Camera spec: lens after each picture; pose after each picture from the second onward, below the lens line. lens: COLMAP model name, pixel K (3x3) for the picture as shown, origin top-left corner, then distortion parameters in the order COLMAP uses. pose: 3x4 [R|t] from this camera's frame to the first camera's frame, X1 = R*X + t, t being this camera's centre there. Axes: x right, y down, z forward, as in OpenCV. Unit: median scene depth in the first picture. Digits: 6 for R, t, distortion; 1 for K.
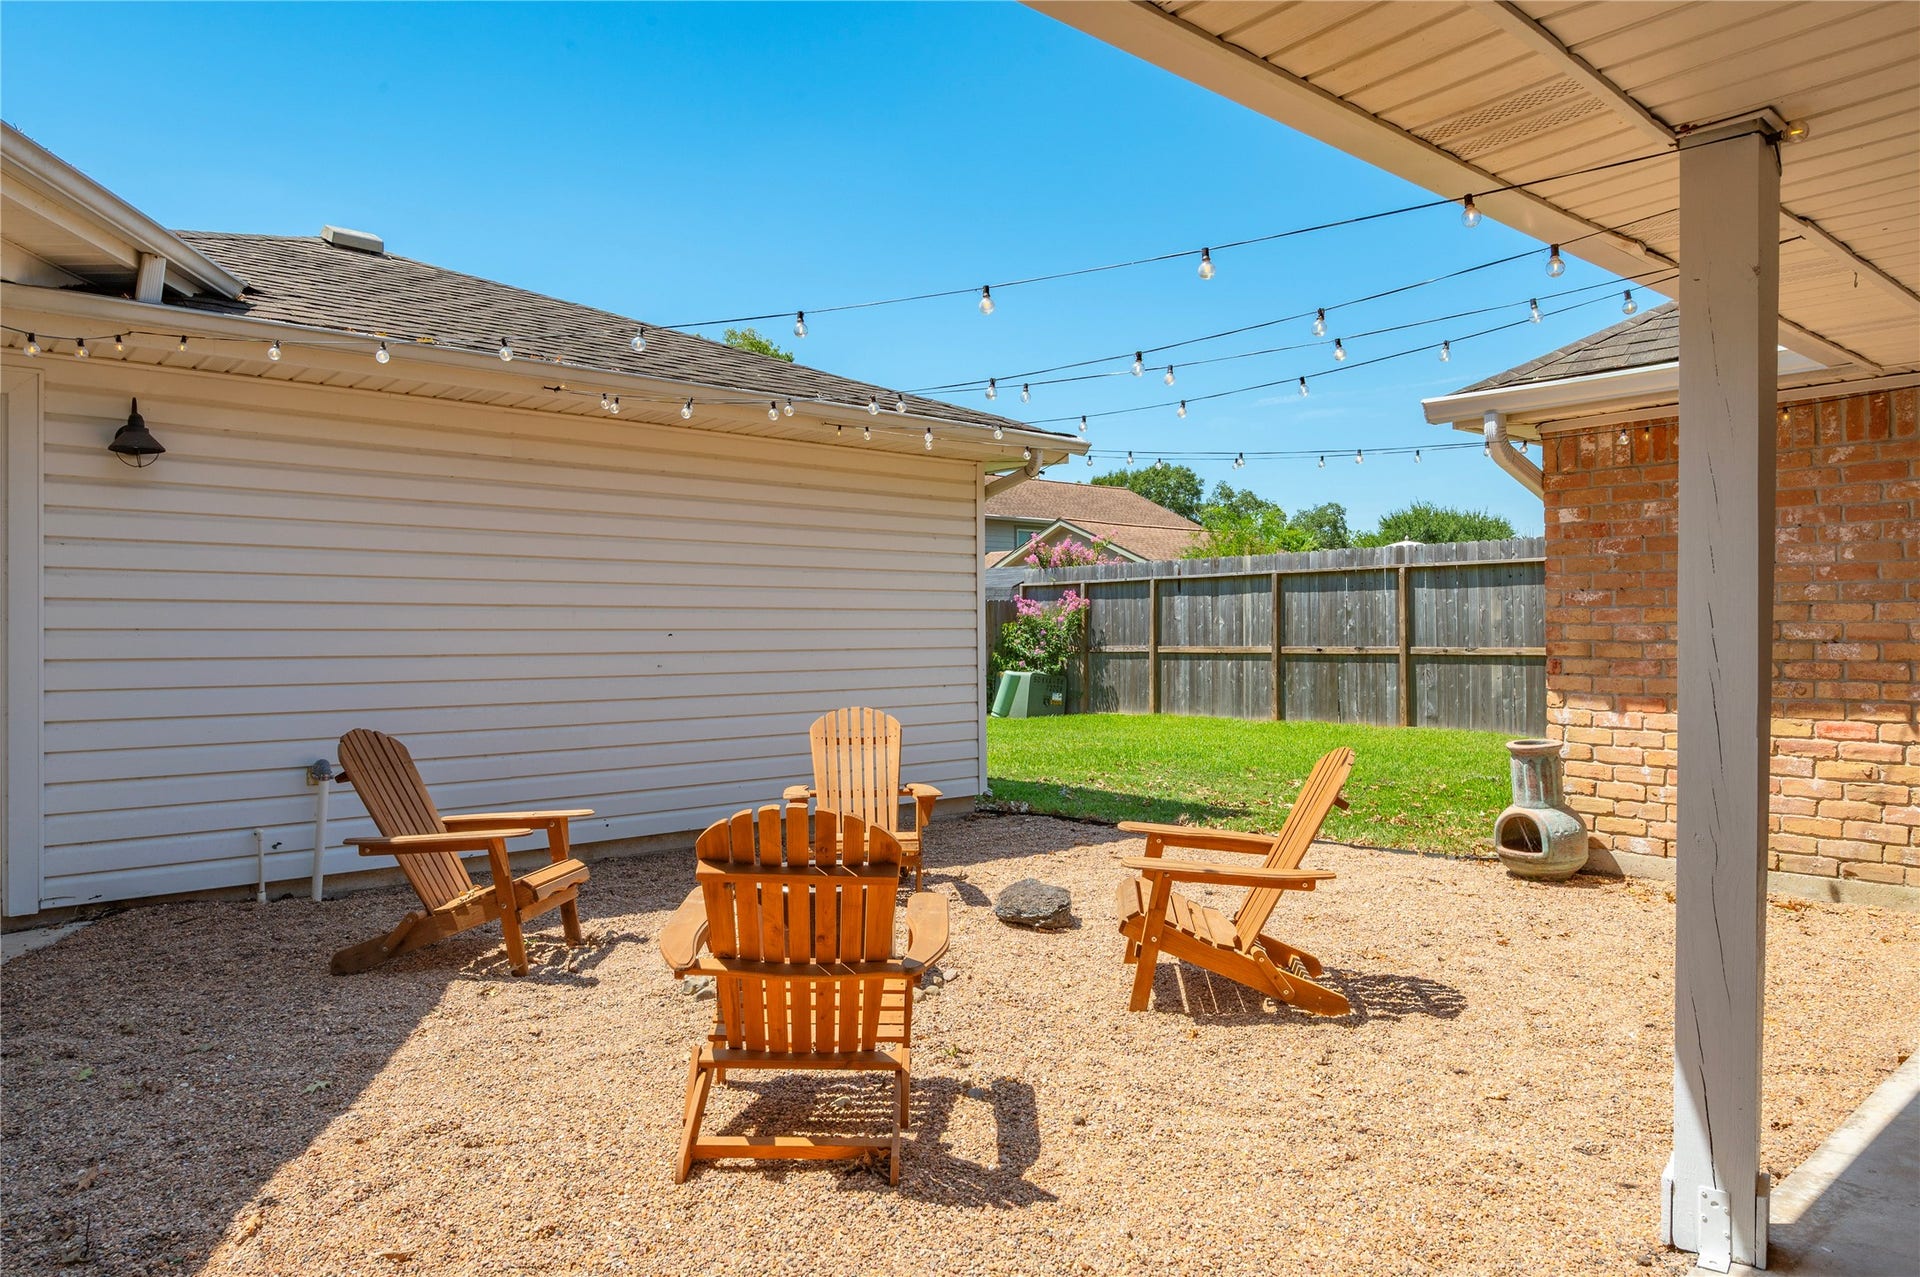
lens RADIAL K [[1173.0, 0, 957.1], [0, 1173.0, 639.2], [0, 0, 1]] dist [-0.001374, -0.000489]
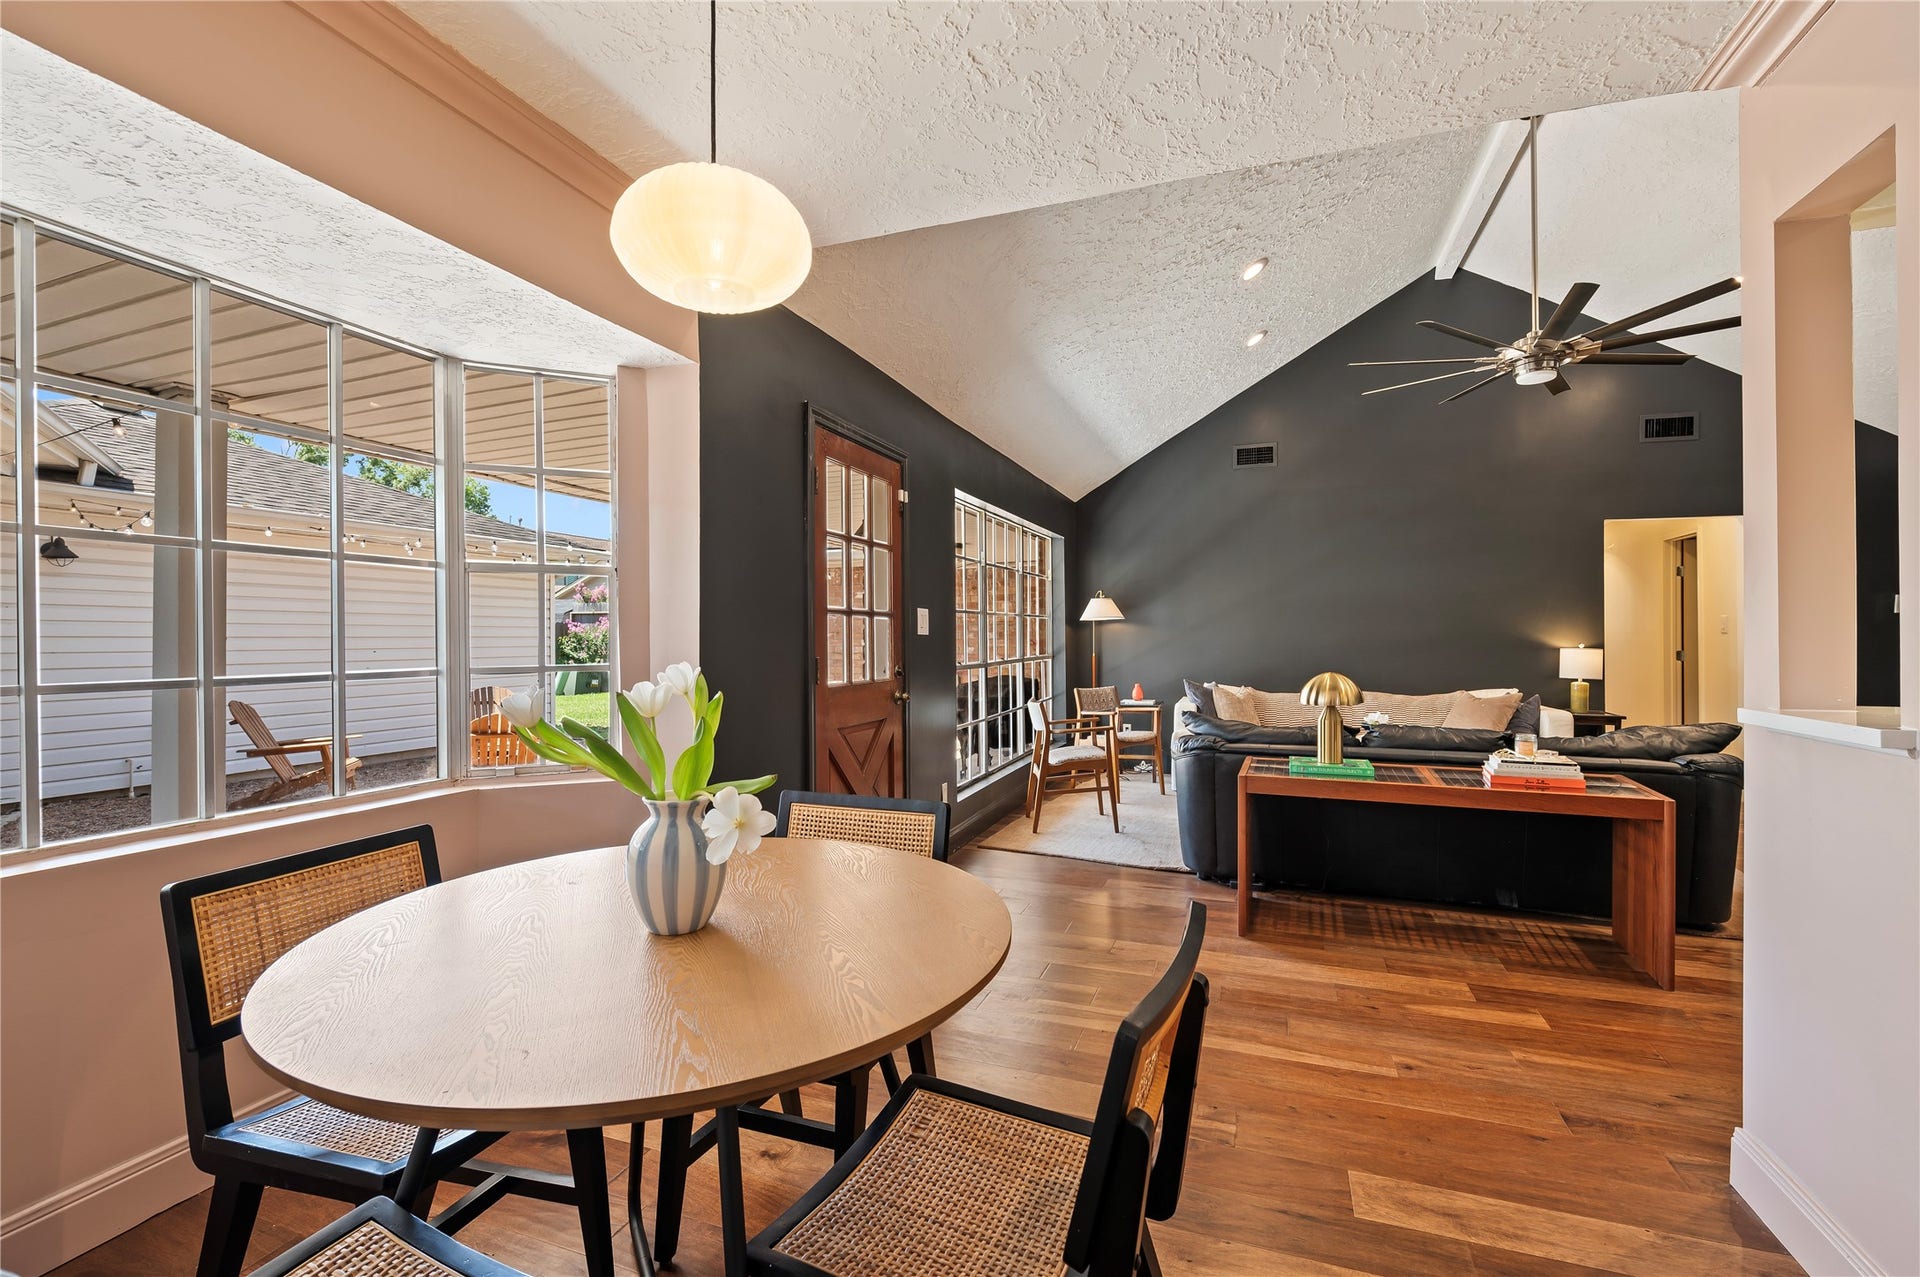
lens RADIAL K [[802.3, 0, 957.0], [0, 802.3, 640.4], [0, 0, 1]] dist [-0.001033, -0.000013]
pose [[0.872908, -0.000320, 0.487884, -0.021586], [0.001122, 0.999998, -0.001352, -0.007164], [-0.487883, 0.001727, 0.872907, -0.237923]]
